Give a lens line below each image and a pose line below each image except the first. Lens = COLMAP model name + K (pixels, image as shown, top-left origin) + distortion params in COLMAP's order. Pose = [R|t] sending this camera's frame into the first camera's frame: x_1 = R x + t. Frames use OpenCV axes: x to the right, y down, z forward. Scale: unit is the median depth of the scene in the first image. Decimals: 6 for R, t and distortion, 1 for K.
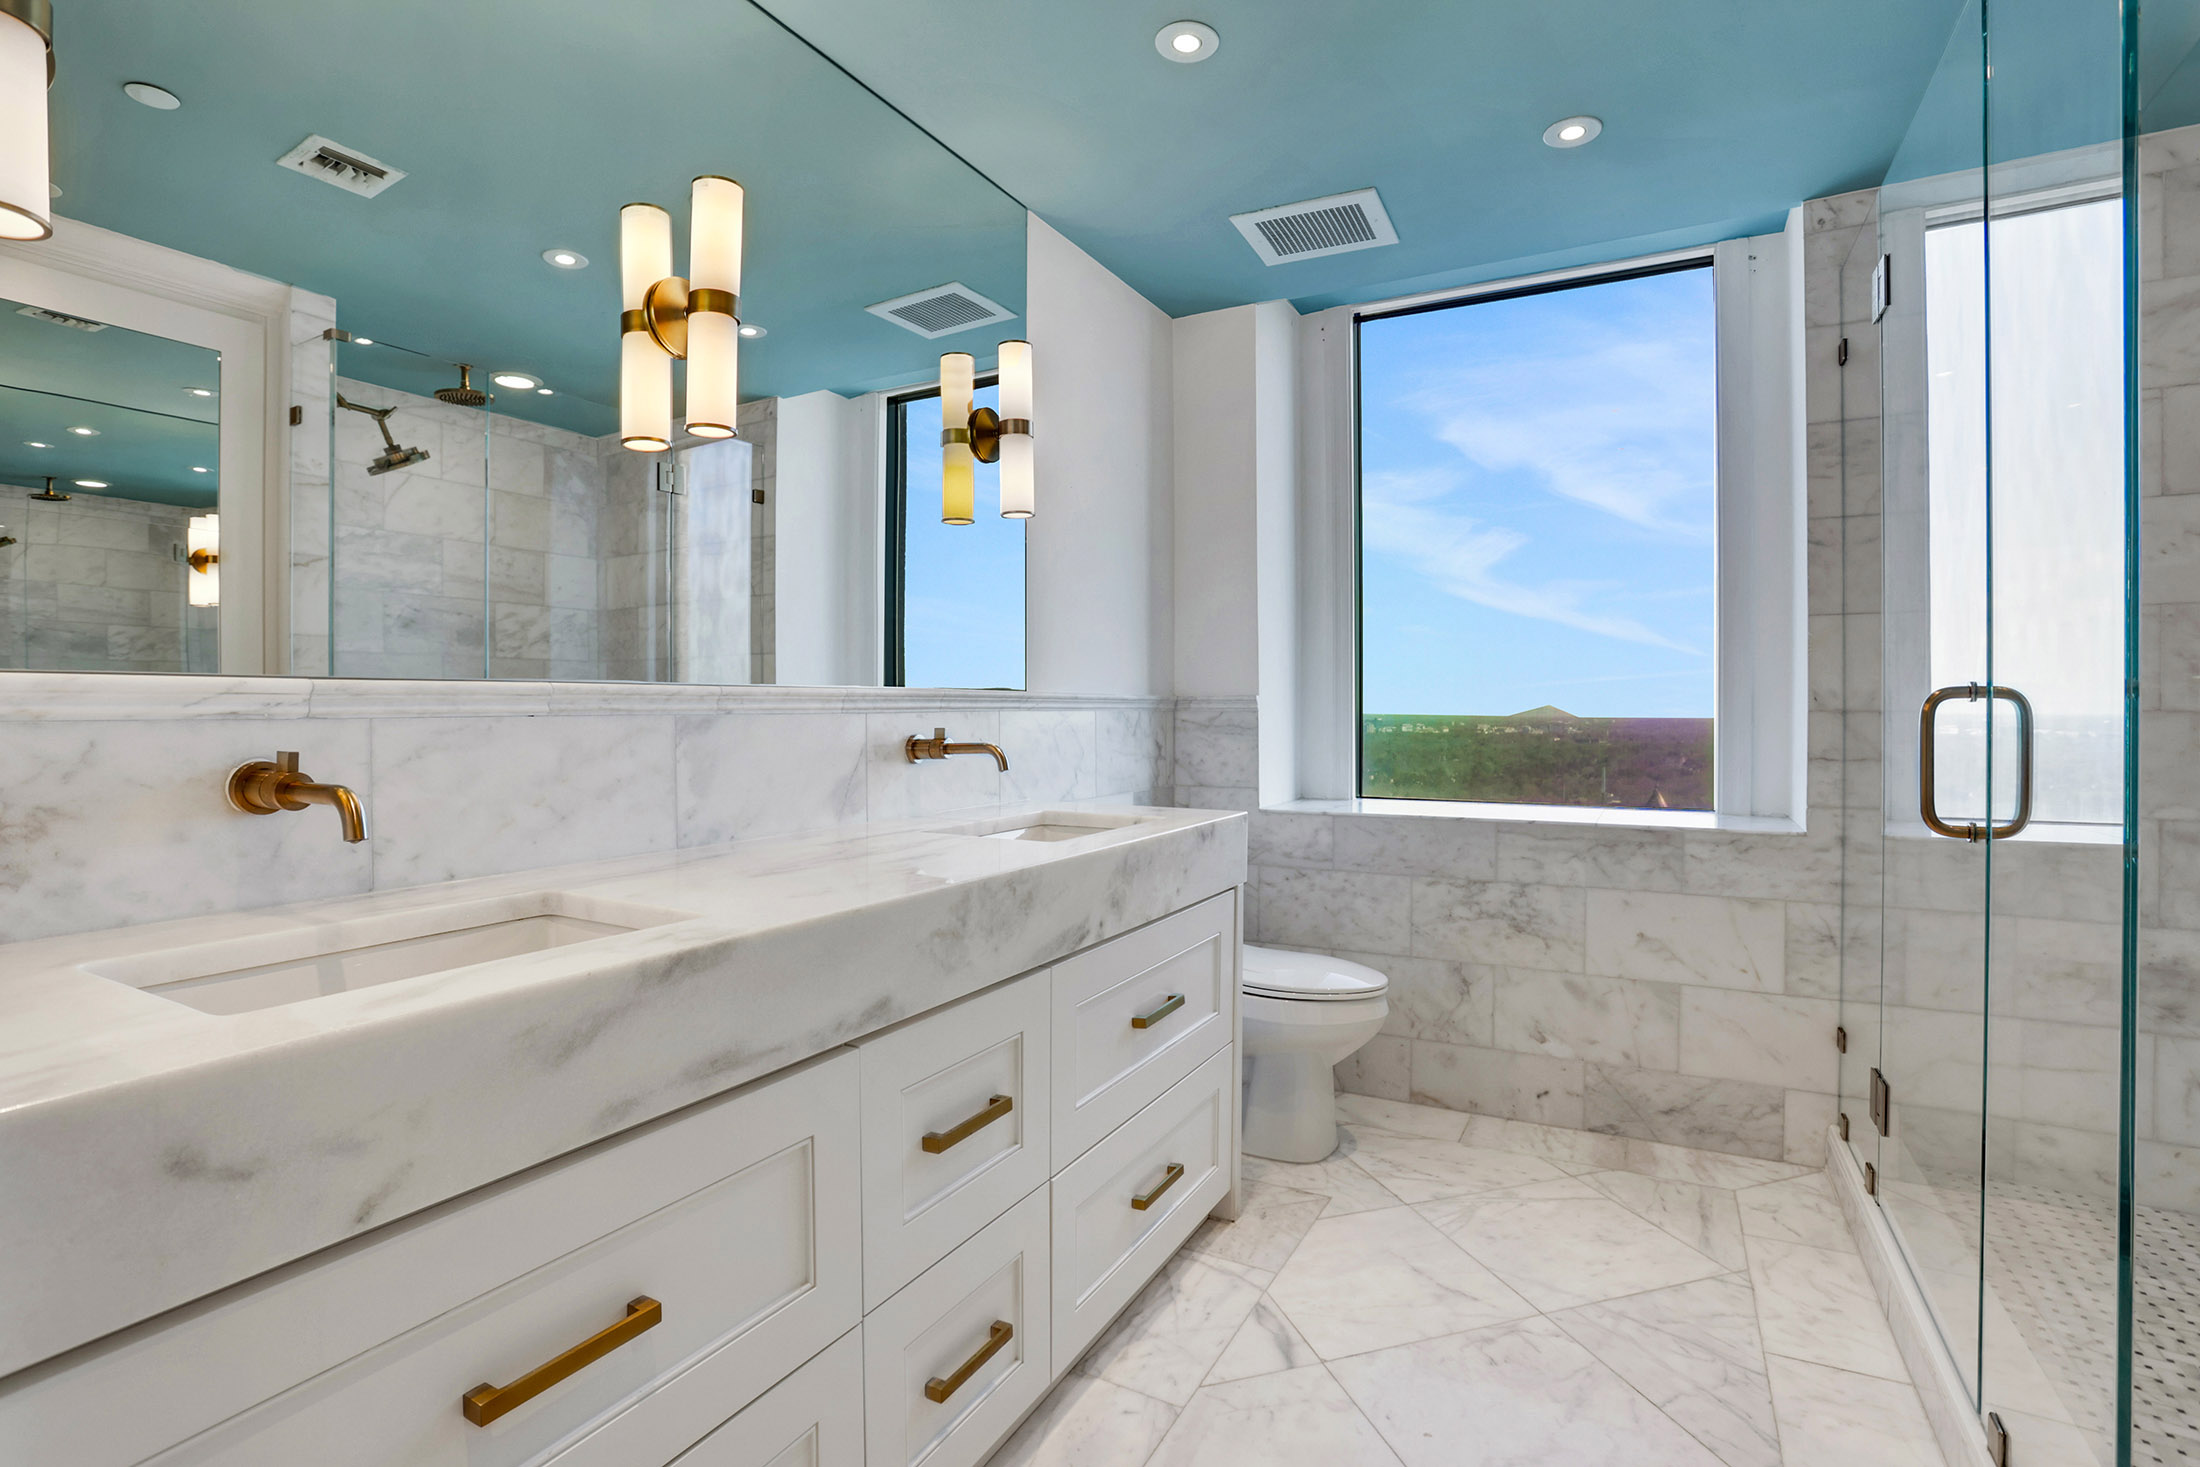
lens RADIAL K [[1057.4, 0, 1099.2], [0, 1057.4, 712.0], [0, 0, 1]] dist [-0.071084, 0.038483]
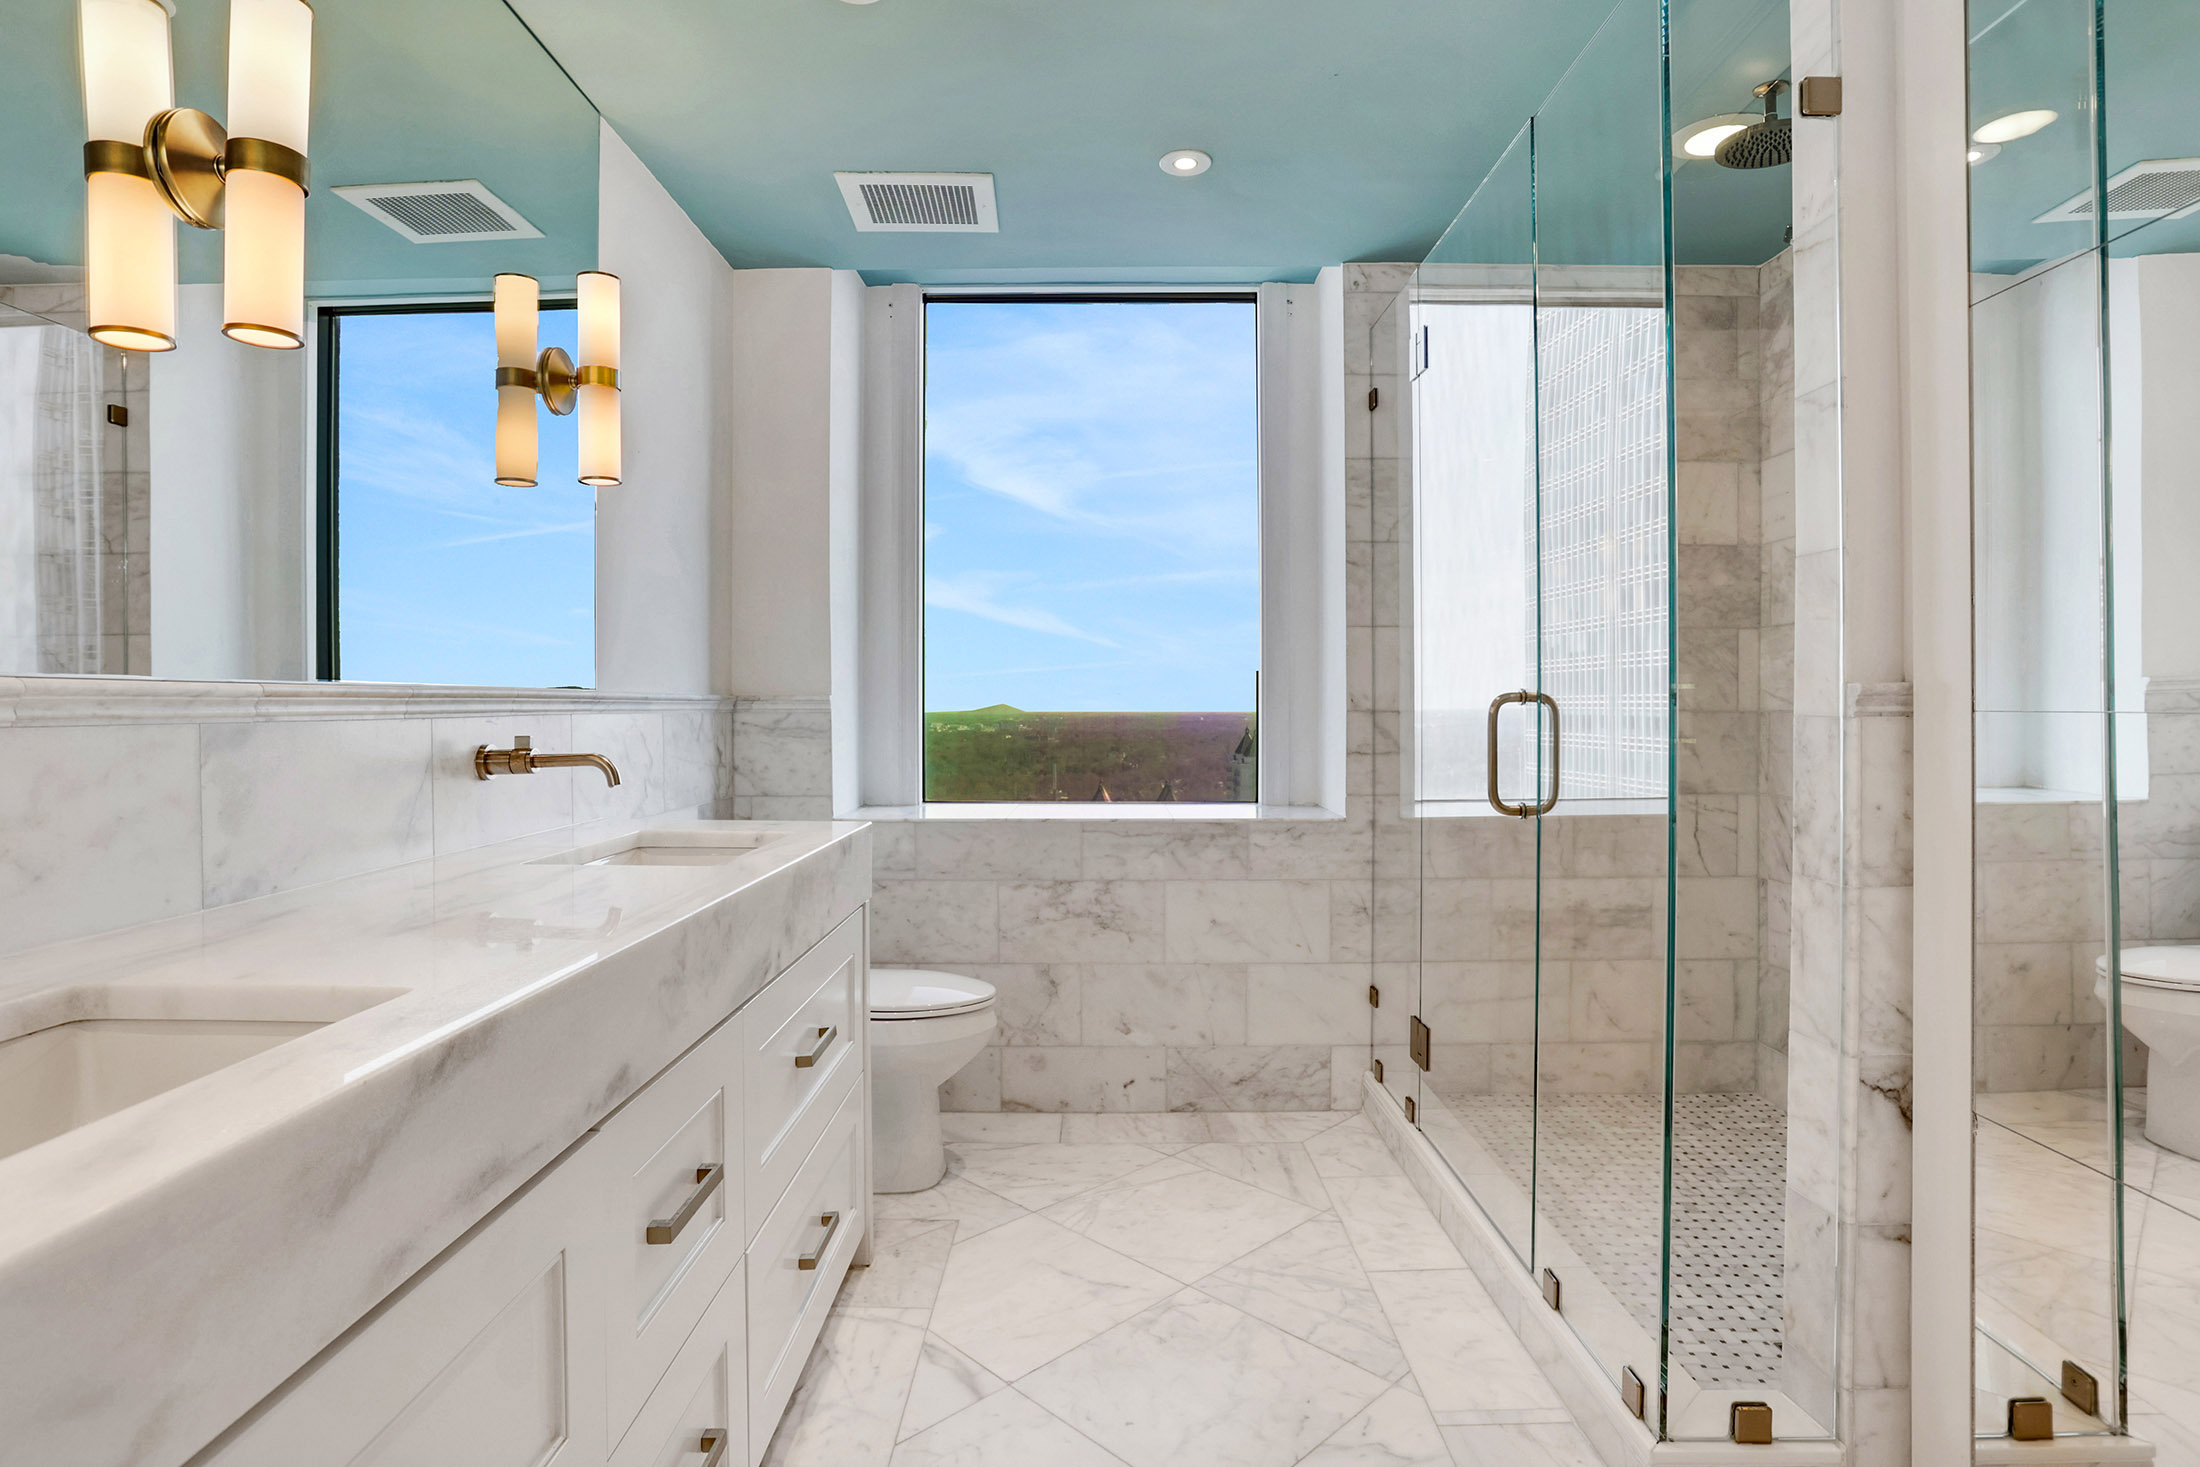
lens RADIAL K [[1145.7, 0, 1093.3], [0, 1145.7, 709.9], [0, 0, 1]] dist [-0.082303, 0.054105]
pose [[0.883182, -0.002415, 0.469024, -0.148813], [0.002356, 0.999997, 0.000712, -0.003787], [-0.469024, 0.000476, 0.883185, 0.023042]]
